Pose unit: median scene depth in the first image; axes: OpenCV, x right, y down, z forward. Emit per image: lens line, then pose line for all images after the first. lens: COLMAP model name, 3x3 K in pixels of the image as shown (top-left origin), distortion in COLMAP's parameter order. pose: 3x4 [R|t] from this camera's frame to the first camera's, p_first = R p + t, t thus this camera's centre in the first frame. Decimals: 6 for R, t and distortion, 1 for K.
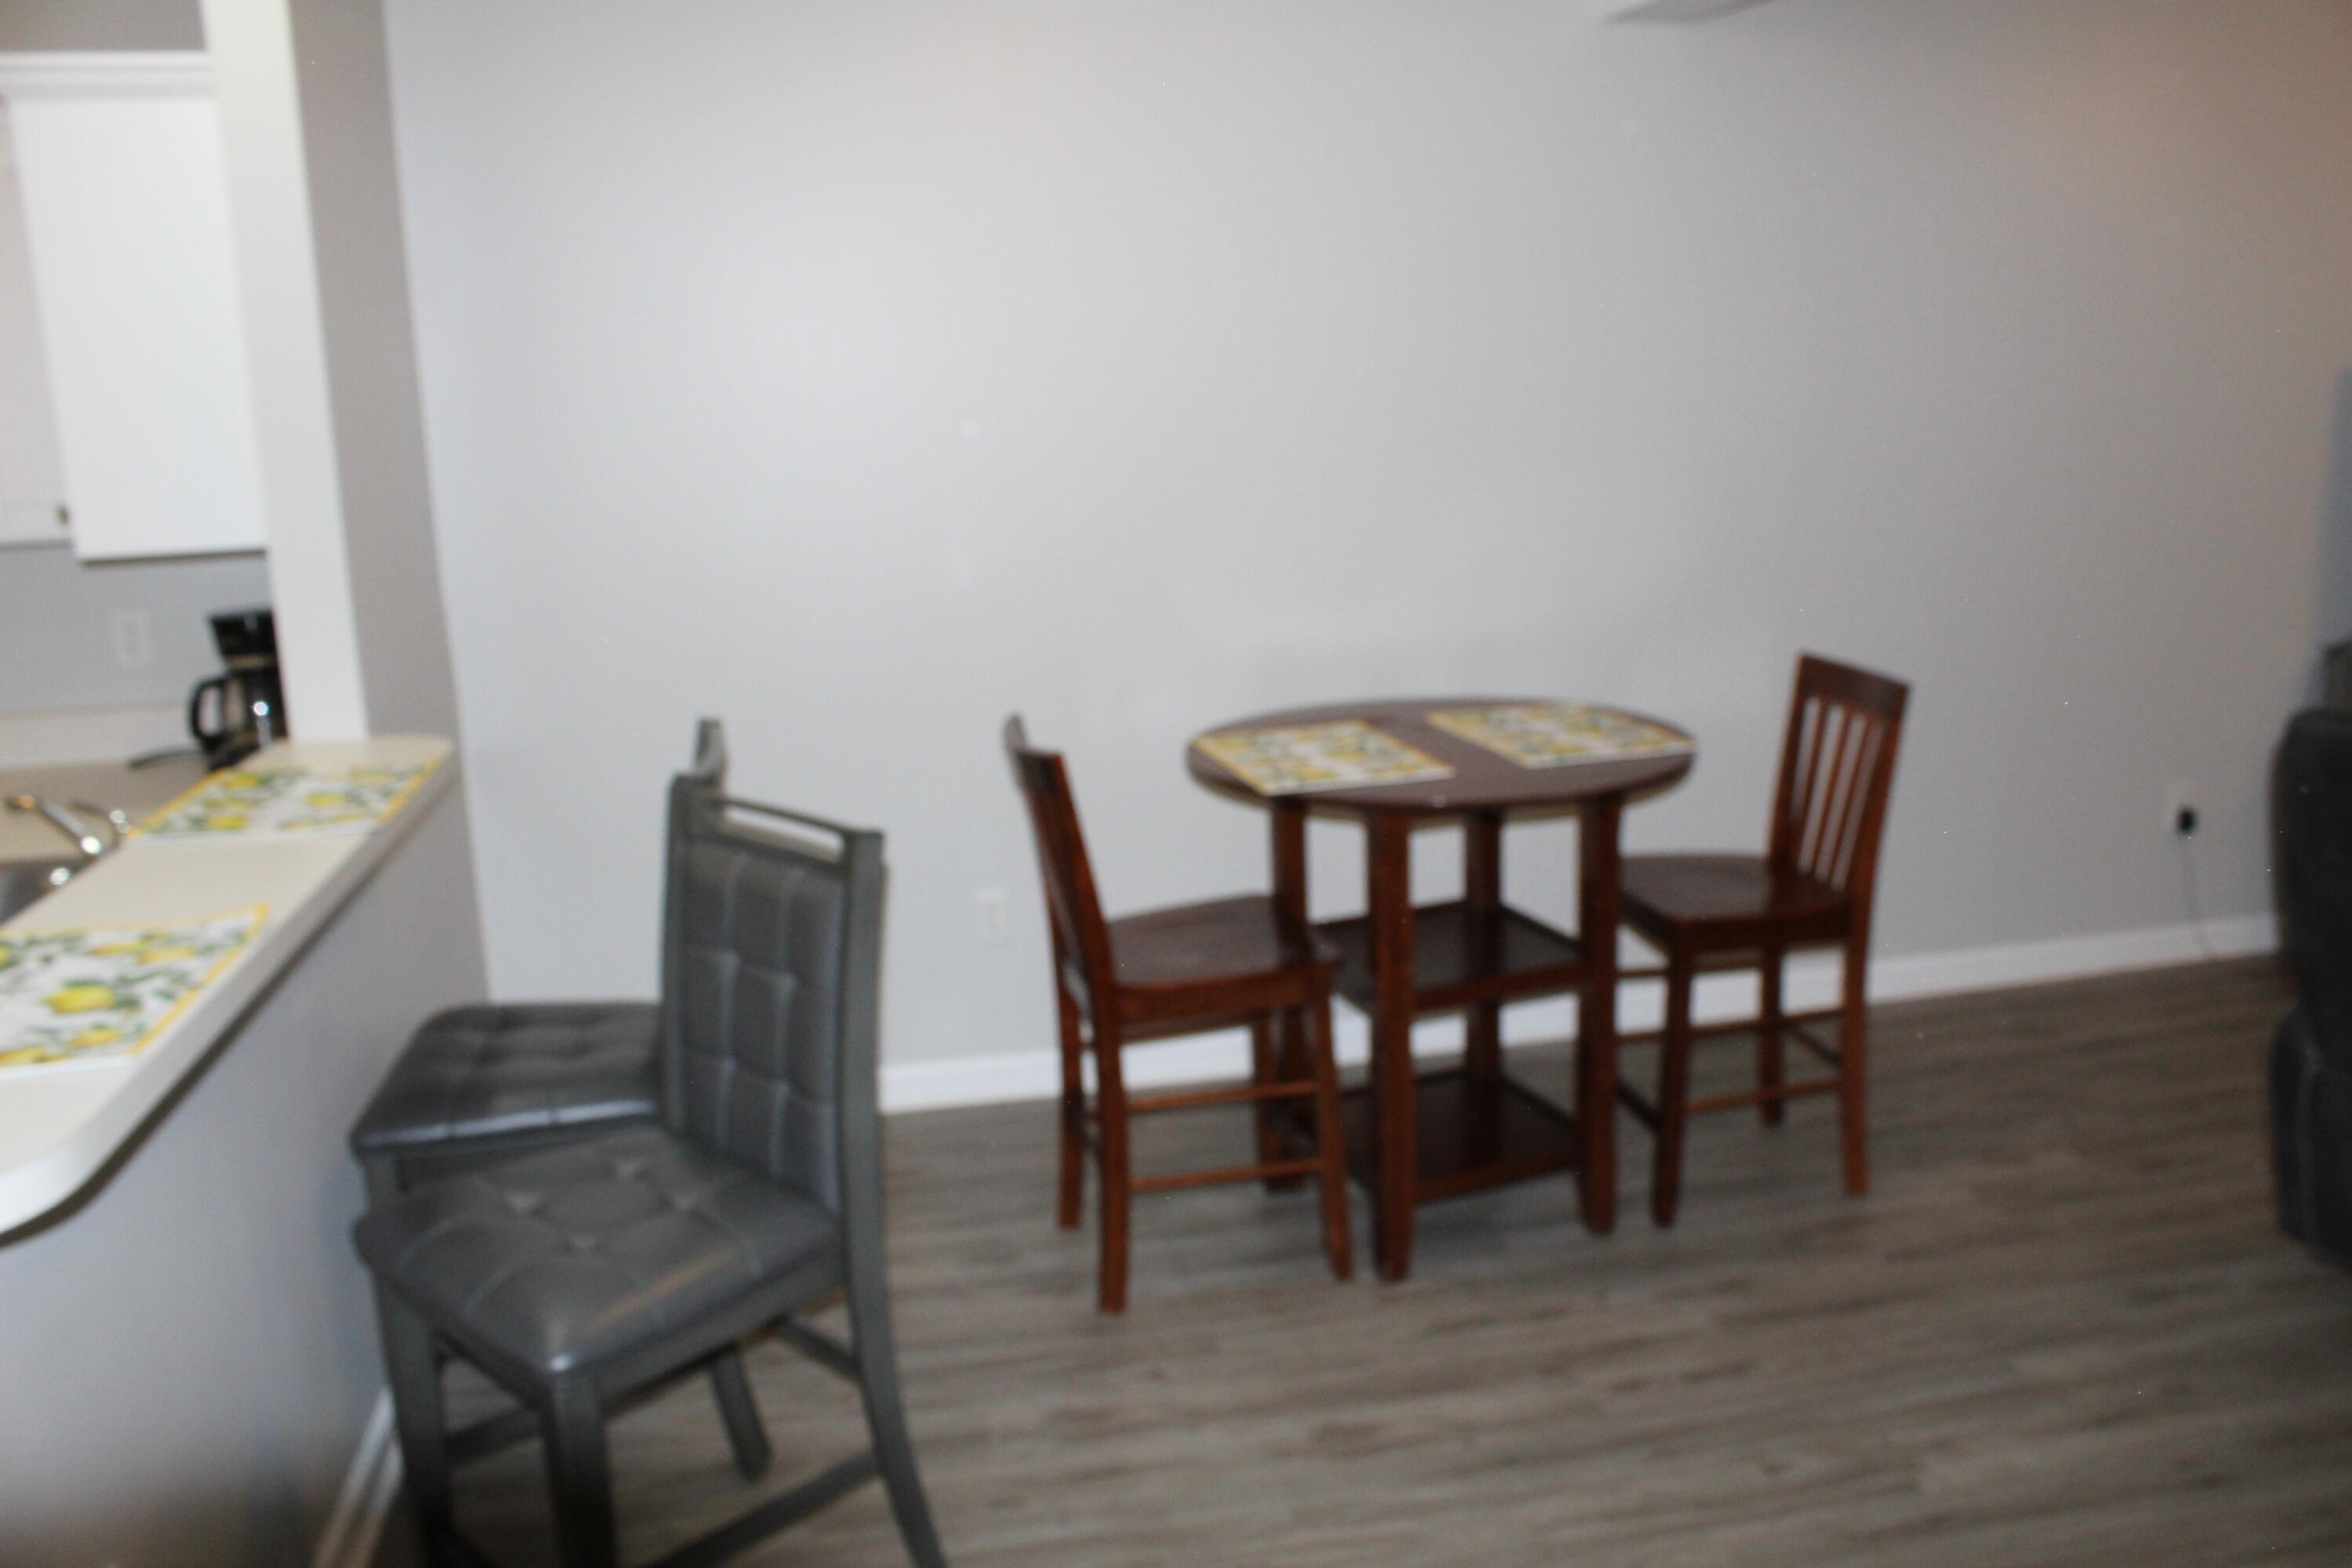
lens RADIAL K [[1908.1, 0, 1181.9], [0, 1908.1, 775.7], [0, 0, 1]] dist [-0.168293, 0.137300]
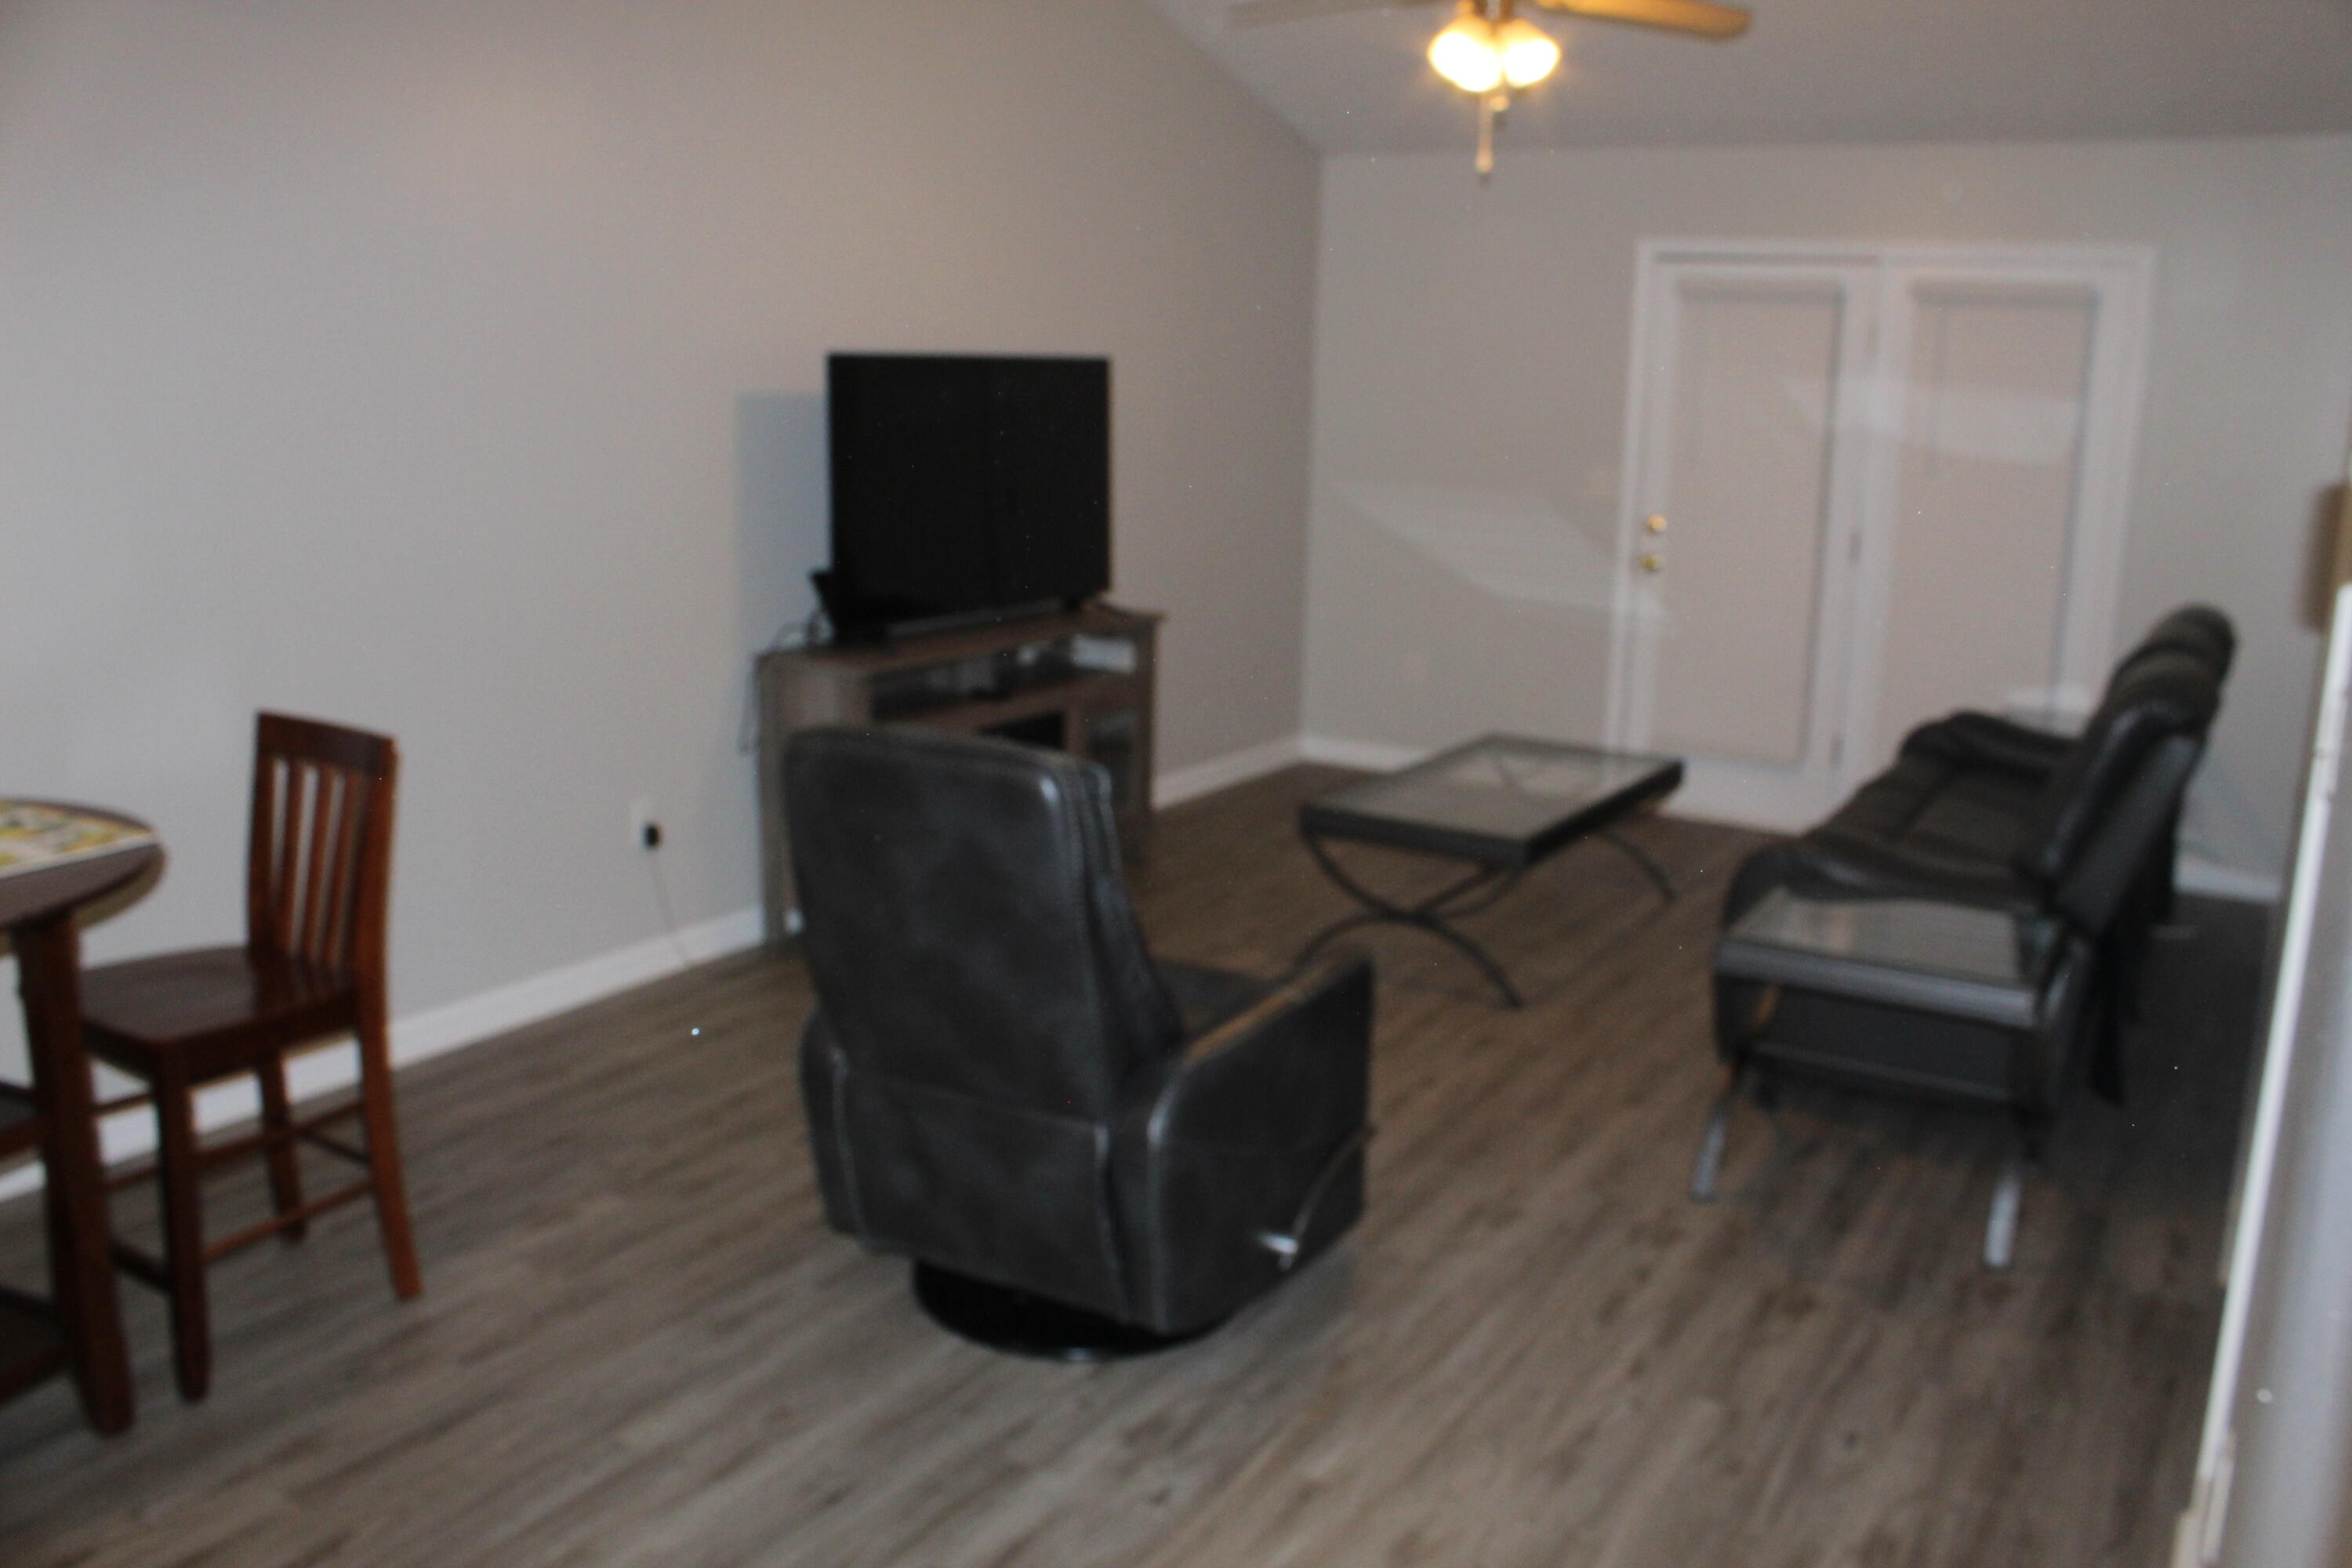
lens RADIAL K [[1908.1, 0, 1174.0], [0, 1908.1, 779.4], [0, 0, 1]] dist [-0.168293, 0.137300]
pose [[0.683603, -0.103971, 0.722410, -0.007563], [0.109084, 0.993238, 0.039725, -0.023688], [-0.721656, 0.051647, 0.690322, 0.100877]]
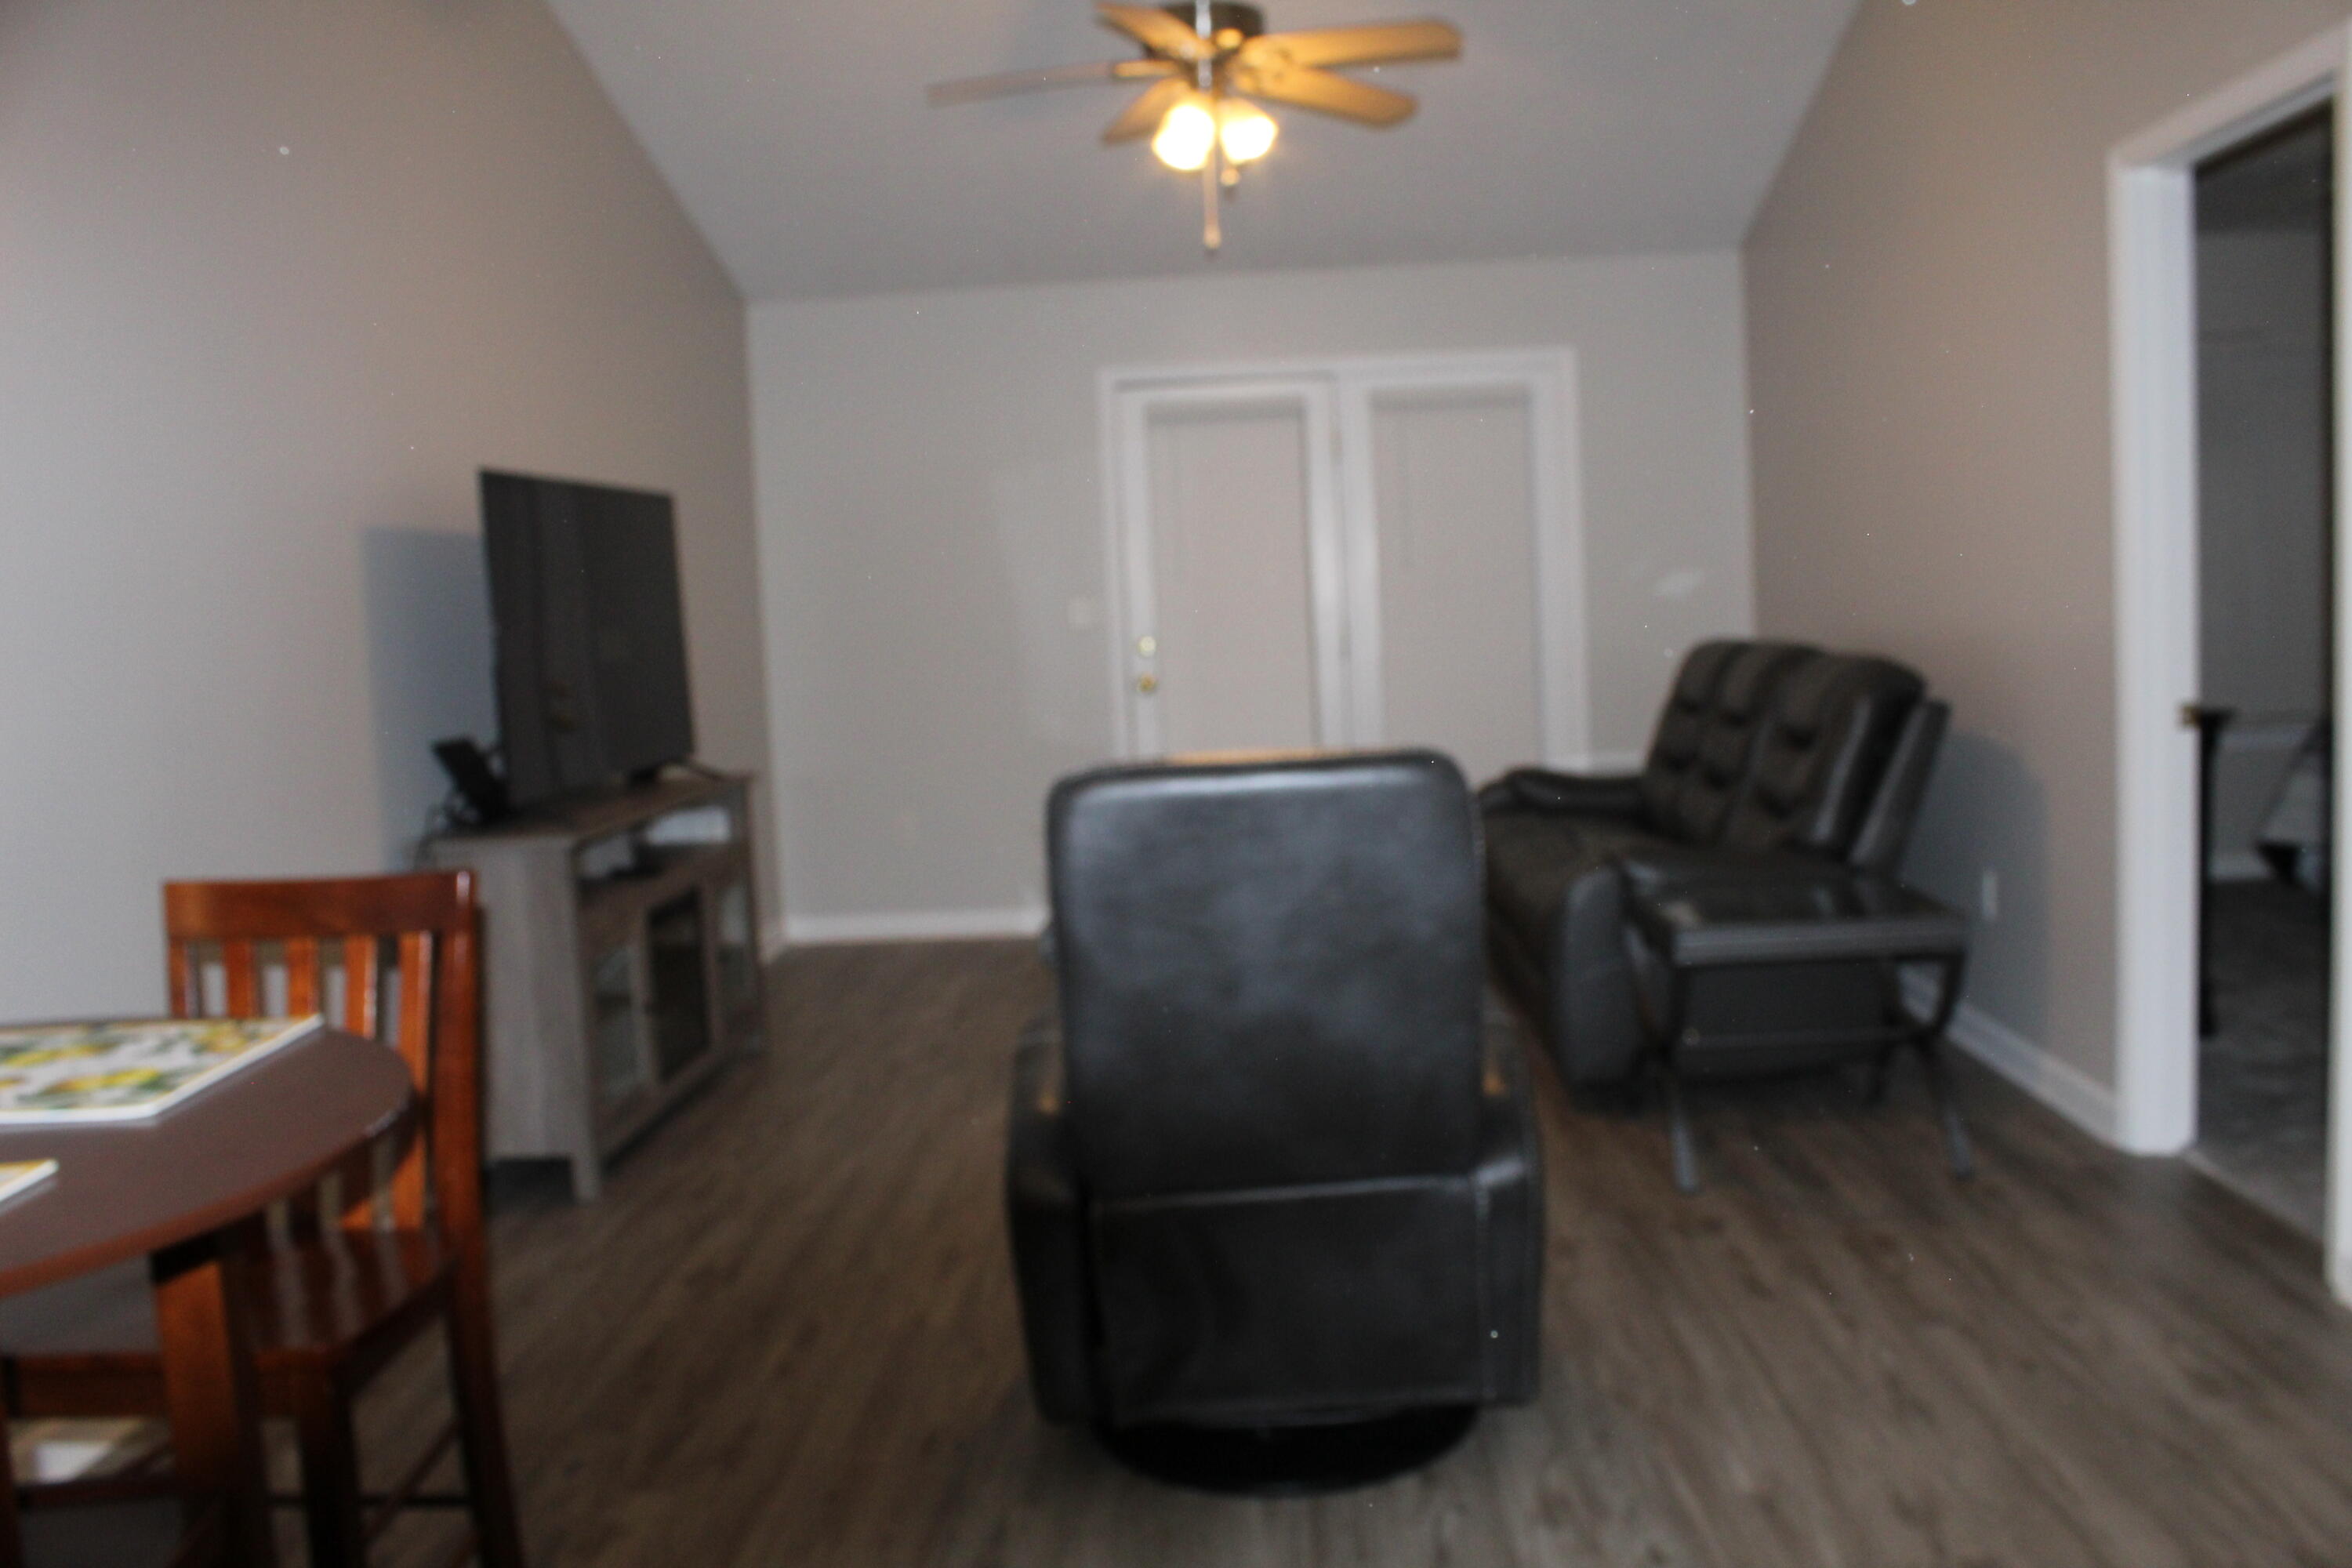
lens RADIAL K [[1908.1, 0, 1181.1], [0, 1908.1, 792.0], [0, 0, 1]] dist [-0.168293, 0.137300]
pose [[0.241621, -0.076043, 0.967387, -0.177907], [0.247547, 0.968770, 0.014323, -0.025856], [-0.938264, 0.236013, 0.252899, 0.617792]]
